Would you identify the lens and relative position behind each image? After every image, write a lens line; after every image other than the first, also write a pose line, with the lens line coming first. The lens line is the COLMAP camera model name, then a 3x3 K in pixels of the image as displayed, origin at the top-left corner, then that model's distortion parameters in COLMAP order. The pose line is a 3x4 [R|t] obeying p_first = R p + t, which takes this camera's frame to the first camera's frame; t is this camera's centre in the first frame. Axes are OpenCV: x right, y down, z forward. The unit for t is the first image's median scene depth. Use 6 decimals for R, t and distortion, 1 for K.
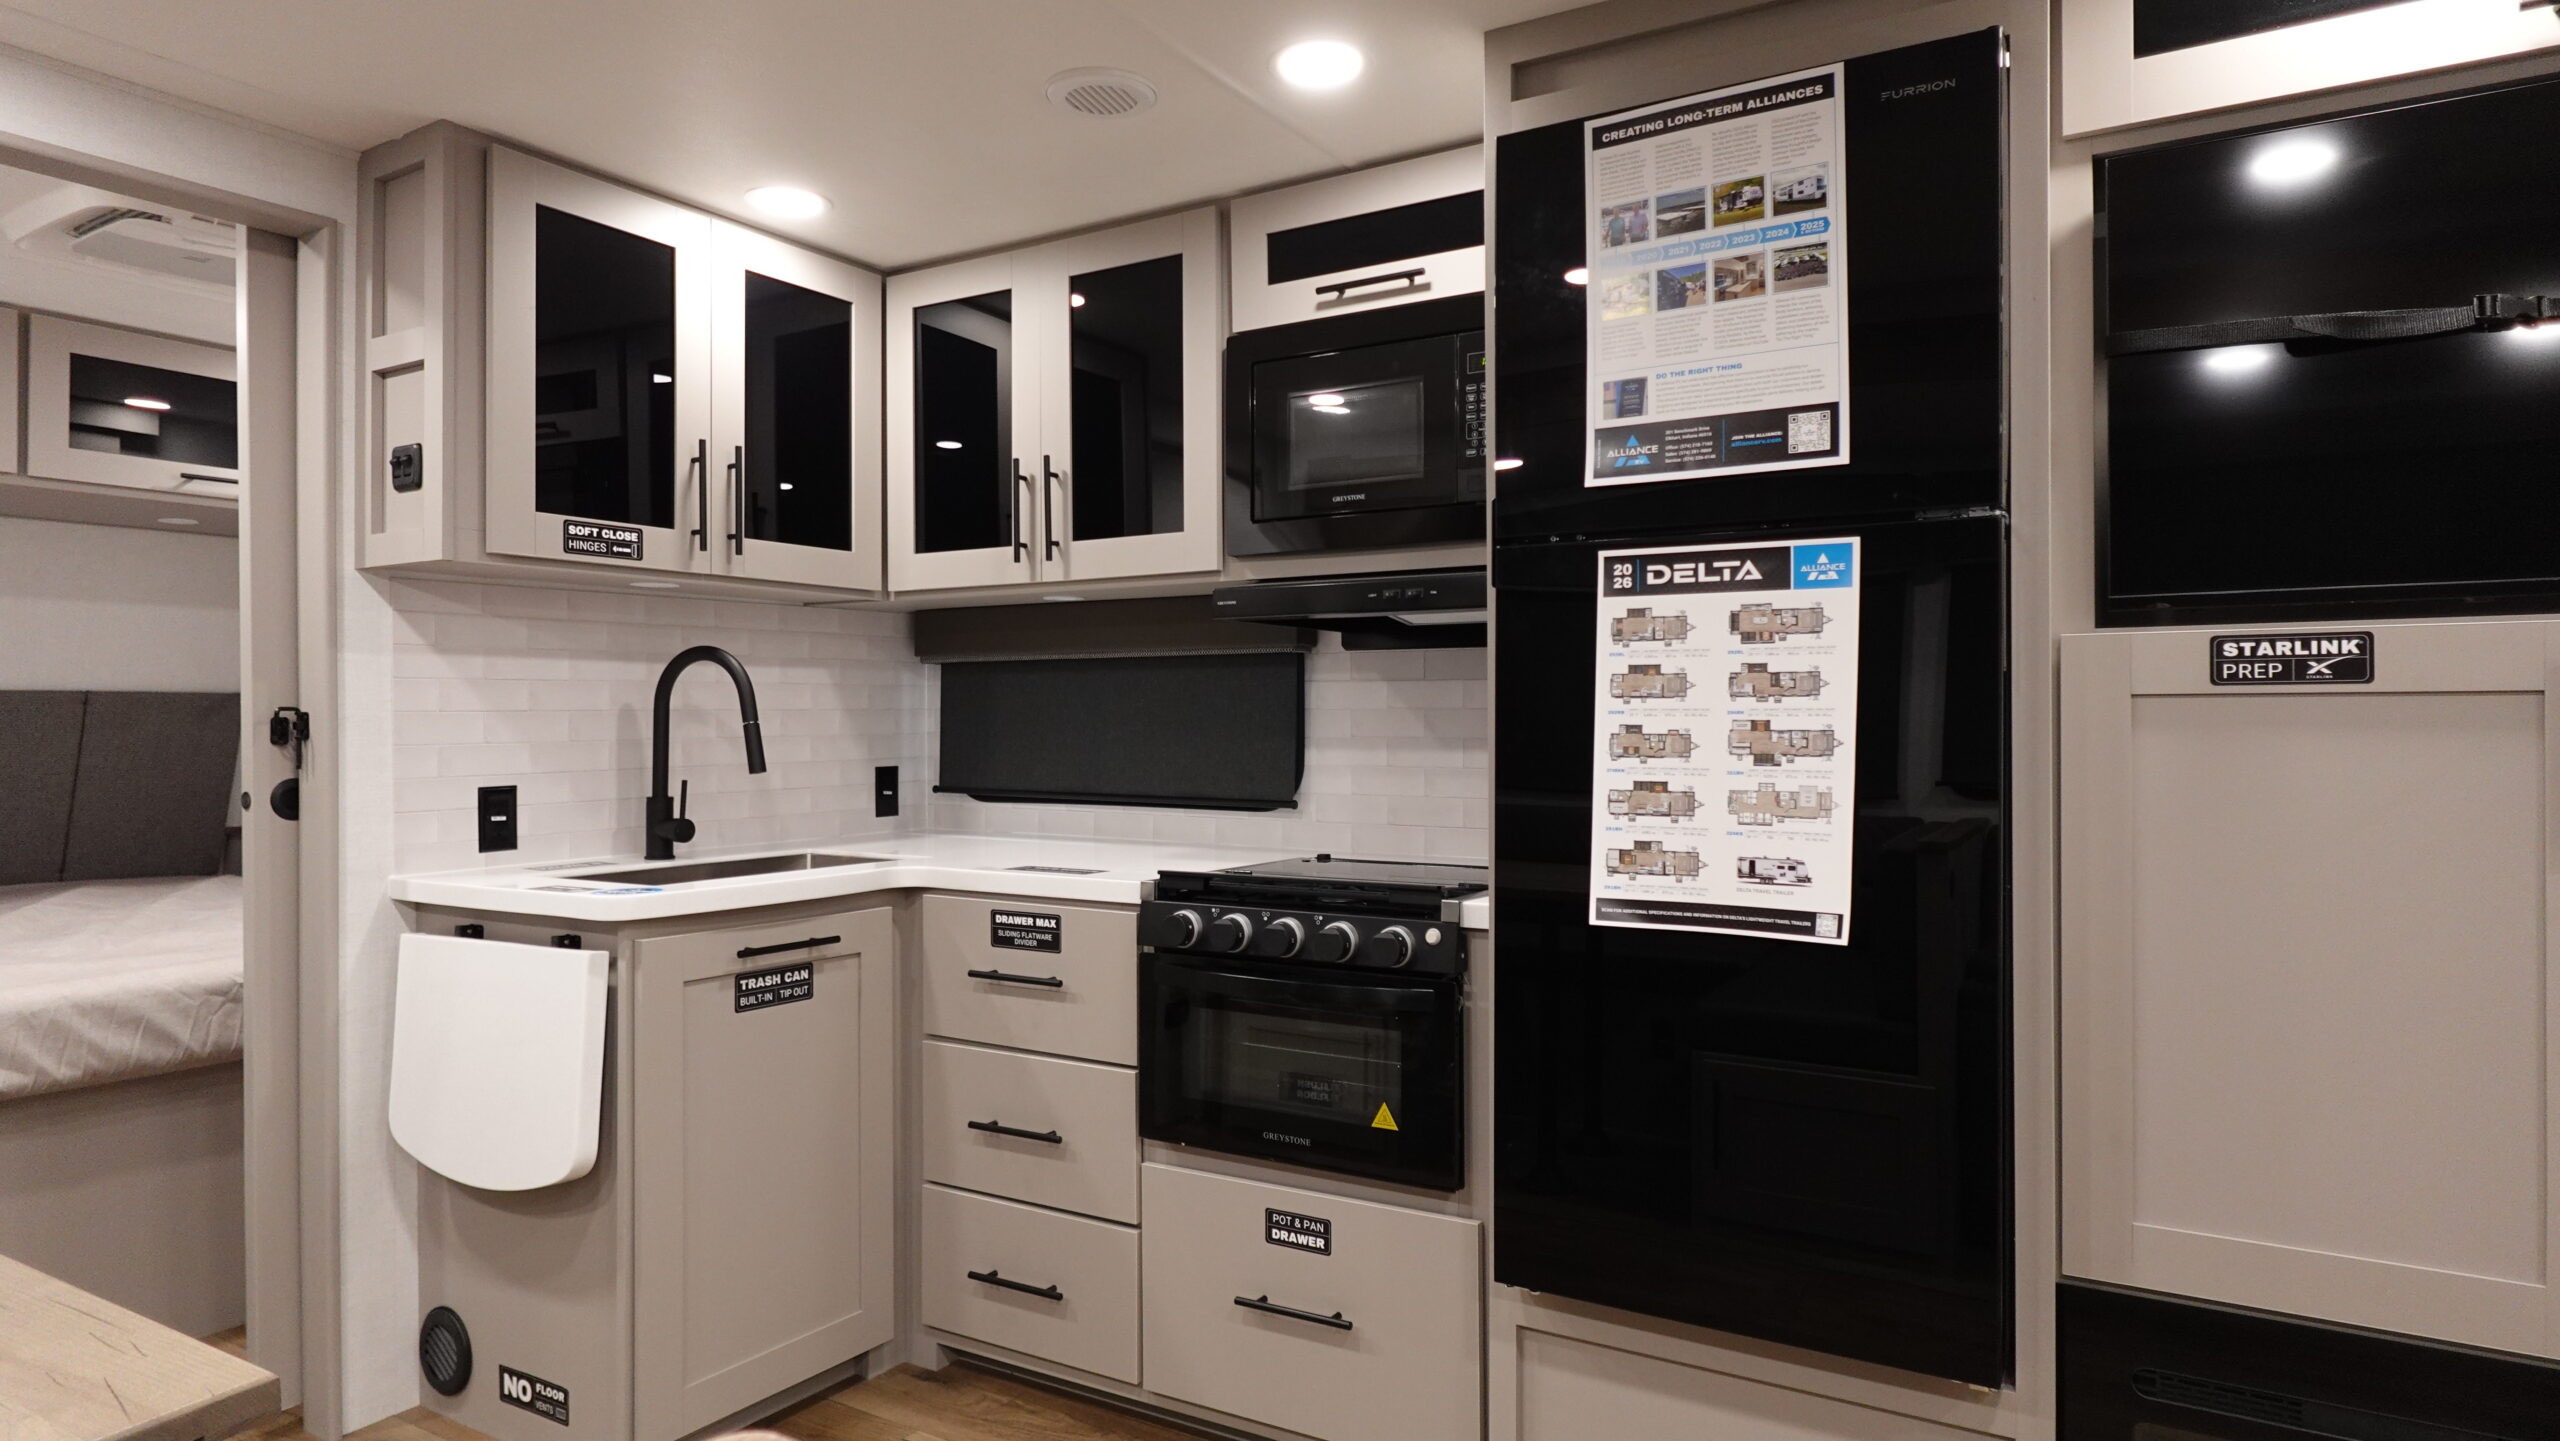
lens RADIAL K [[1477.3, 0, 1282.8], [0, 1477.3, 719.6], [0, 0, 1]] dist [-0.005334, 0.006690]
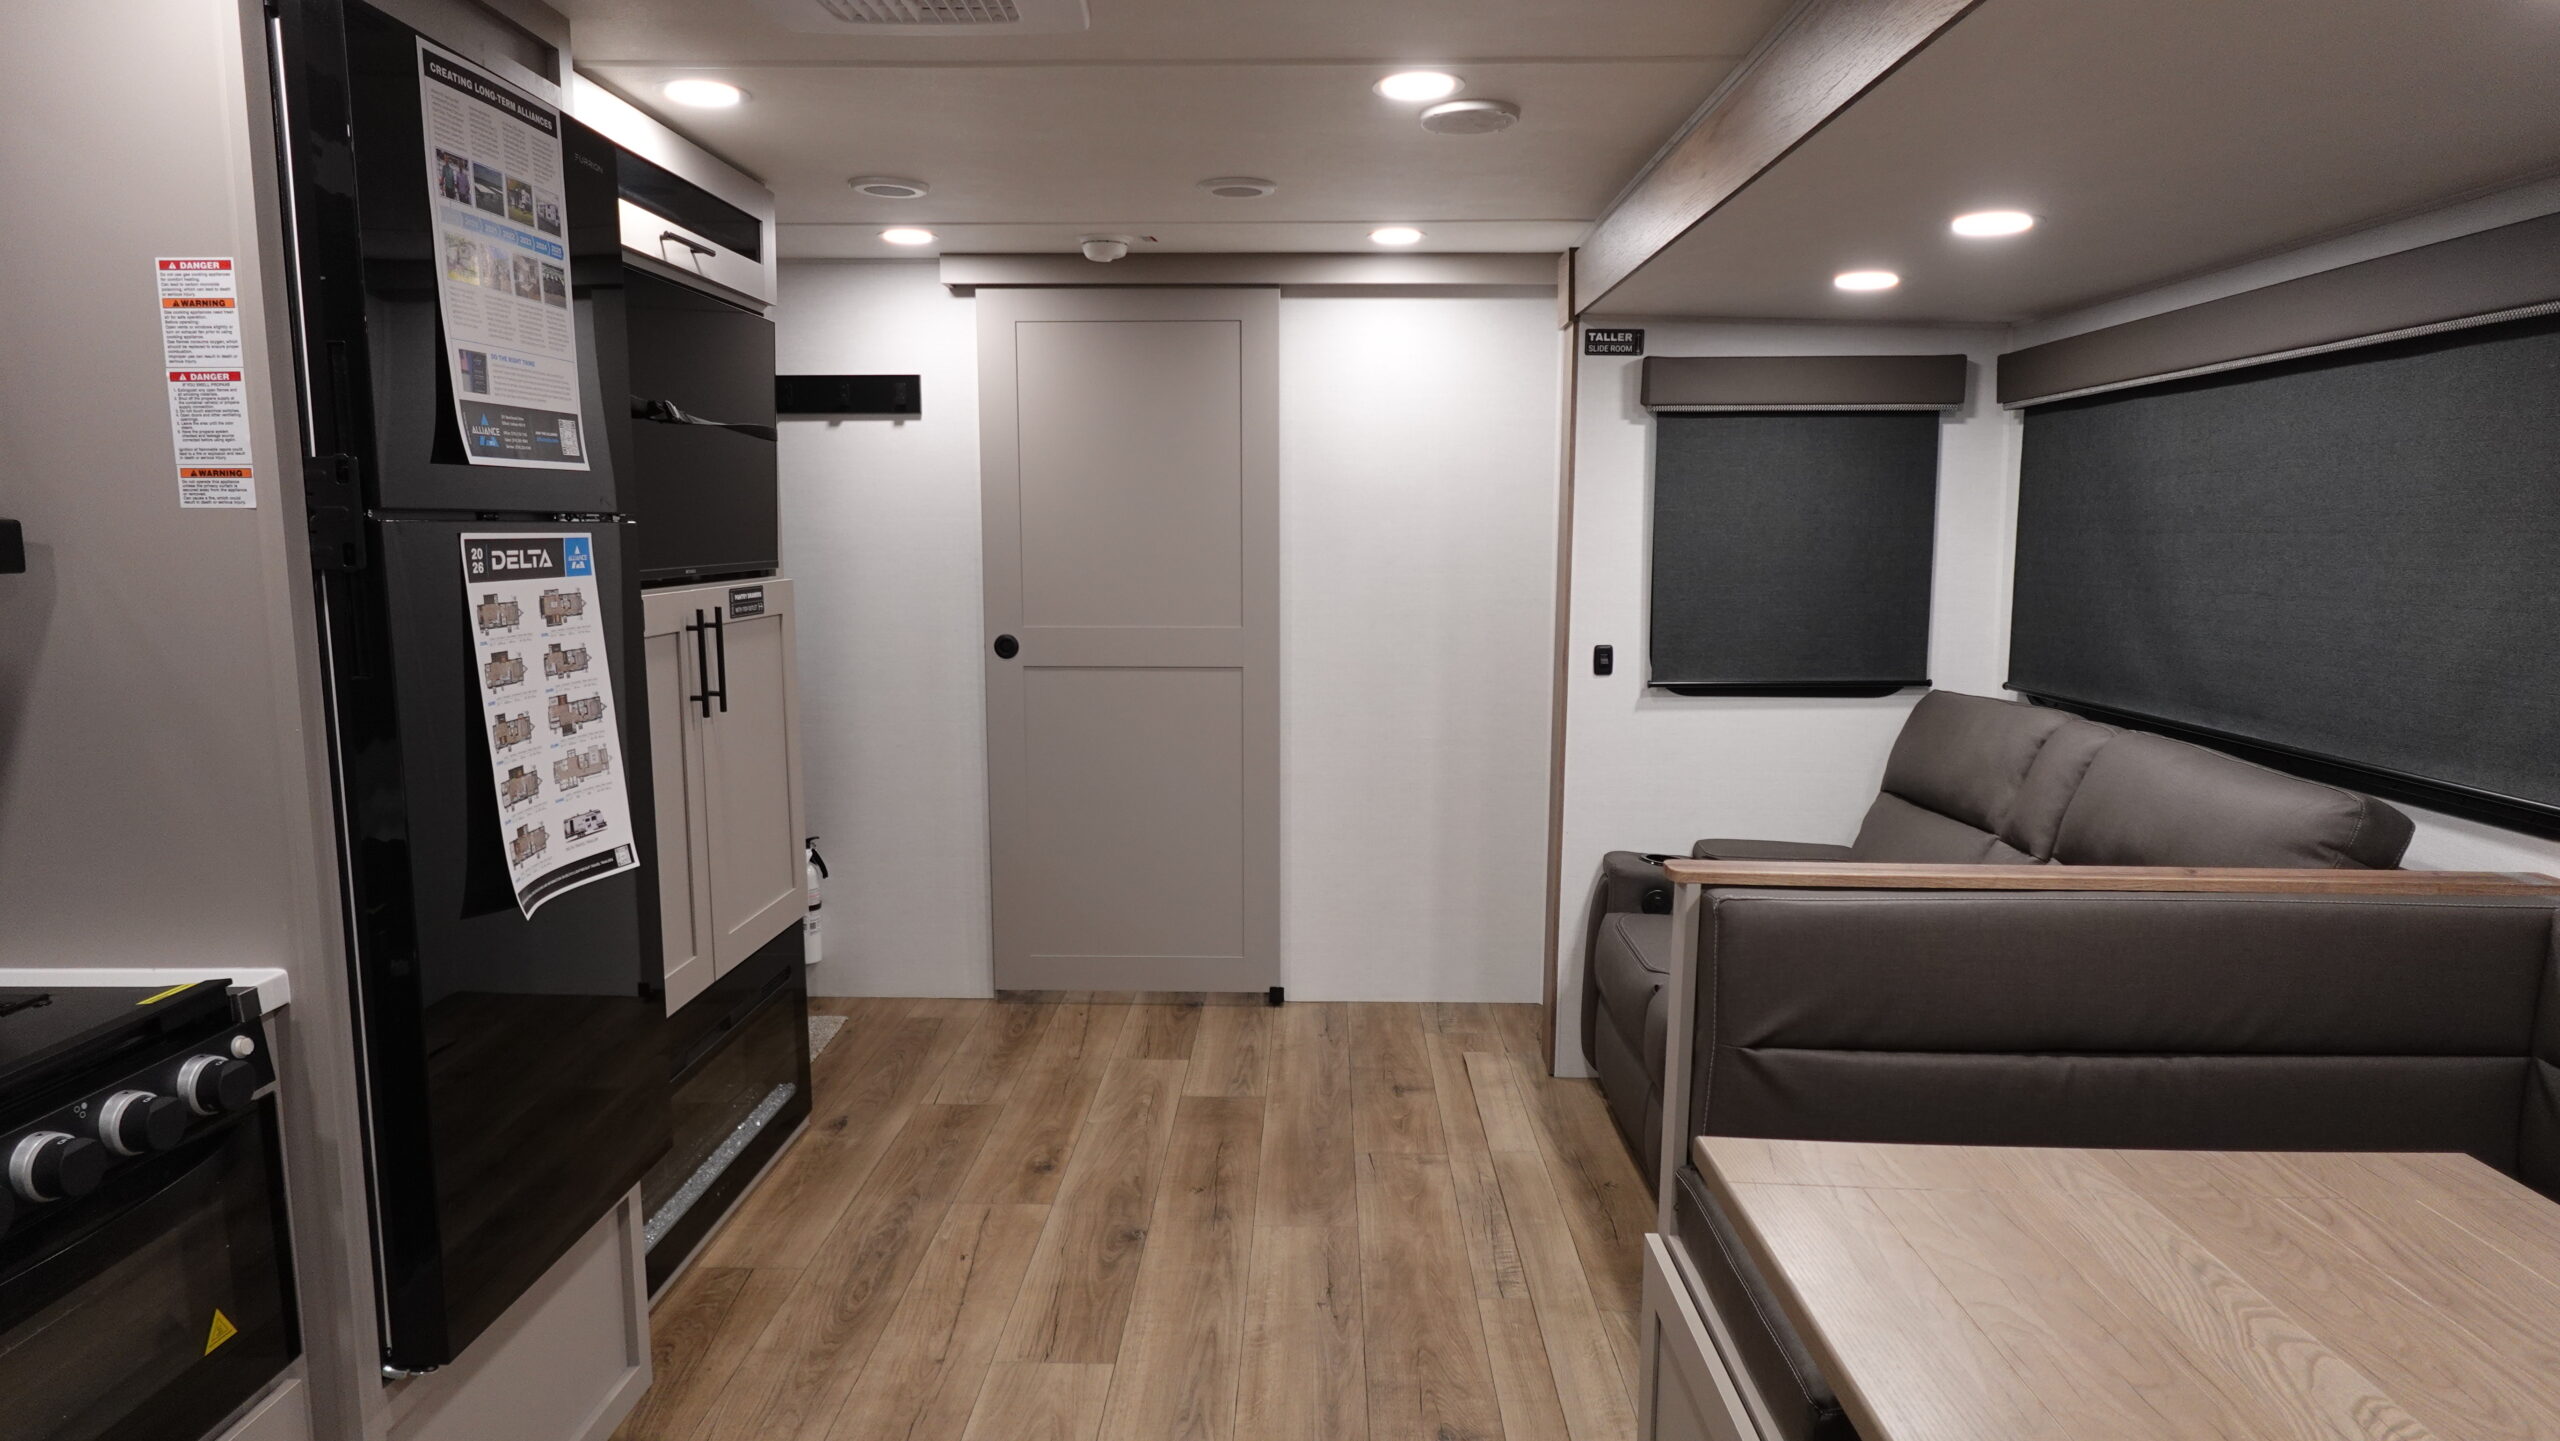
lens RADIAL K [[1475.1, 0, 1285.7], [0, 1475.1, 718.0], [0, 0, 1]] dist [-0.001089, 0.001023]
pose [[-0.501562, -0.111869, 0.857858, -0.852754], [0.001423, 0.991496, 0.130128, -0.119101], [-0.865120, 0.066488, -0.497138, 1.024796]]
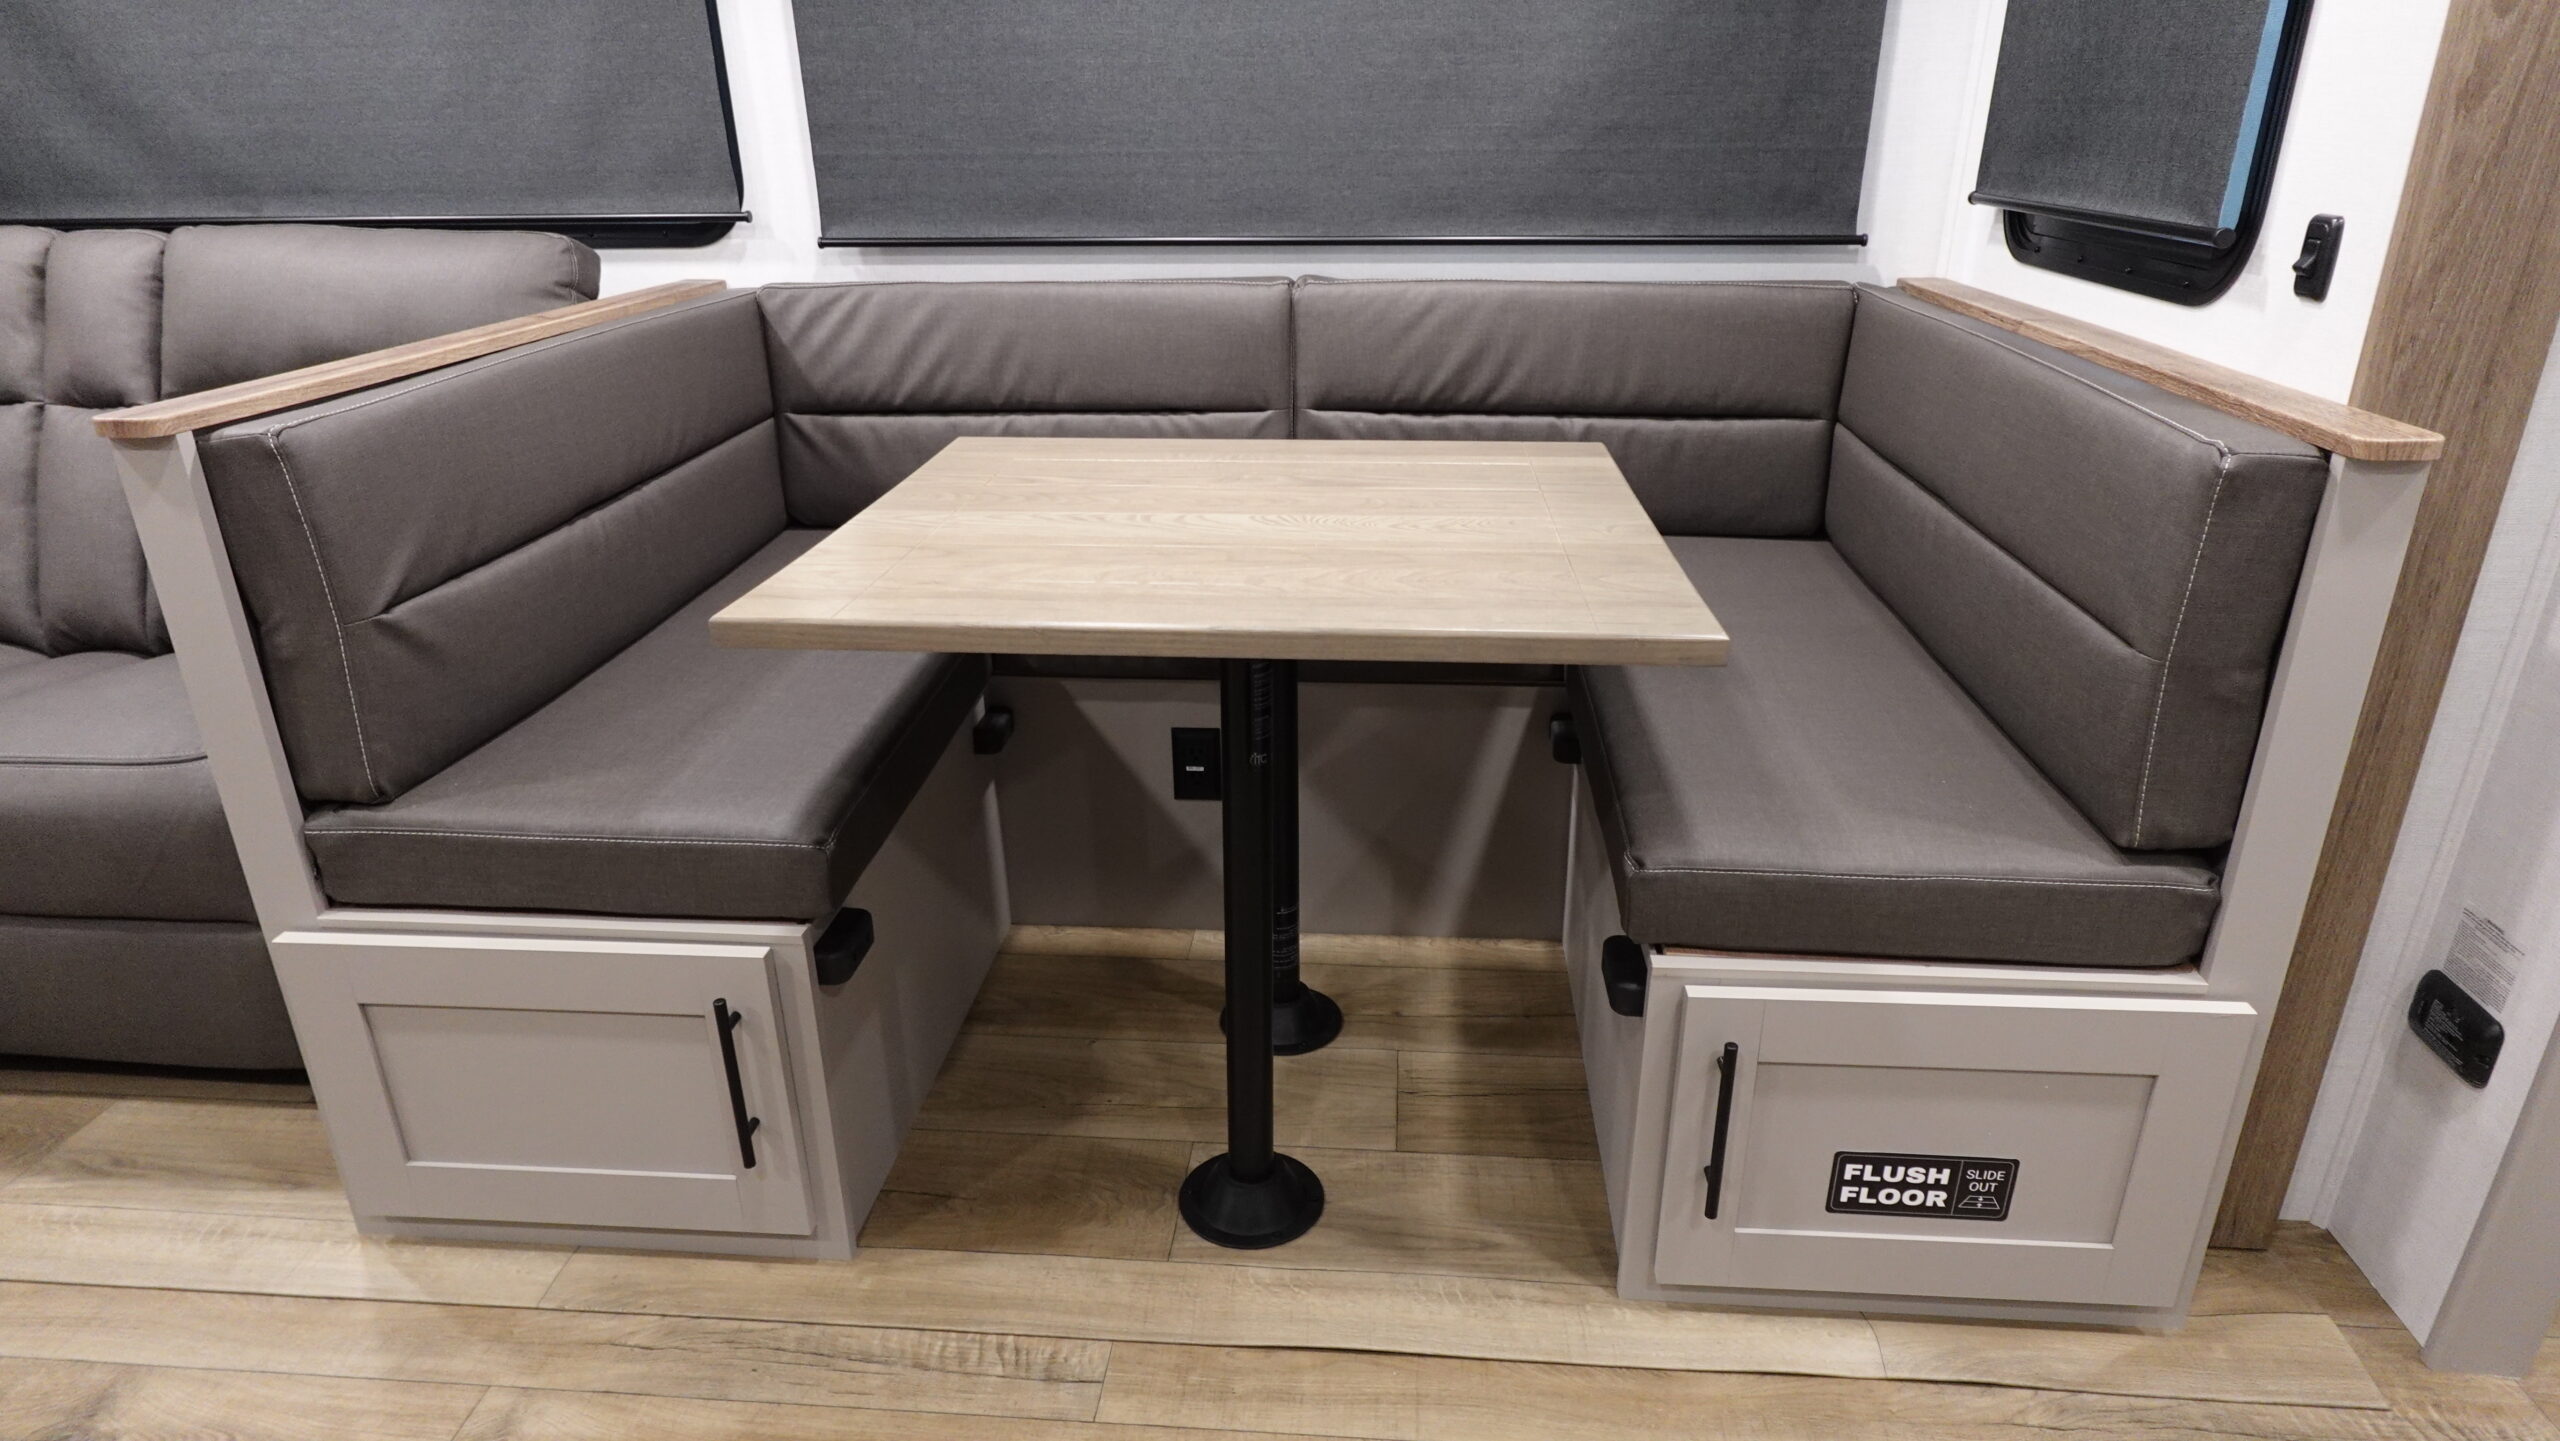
lens RADIAL K [[1475.1, 0, 1285.7], [0, 1475.1, 718.0], [0, 0, 1]] dist [-0.001089, 0.001023]
pose [[-0.891738, 0.186742, -0.412226, -0.264640], [0.012135, 0.920432, 0.390714, -0.010210], [0.452389, 0.343412, -0.823051, 1.135895]]
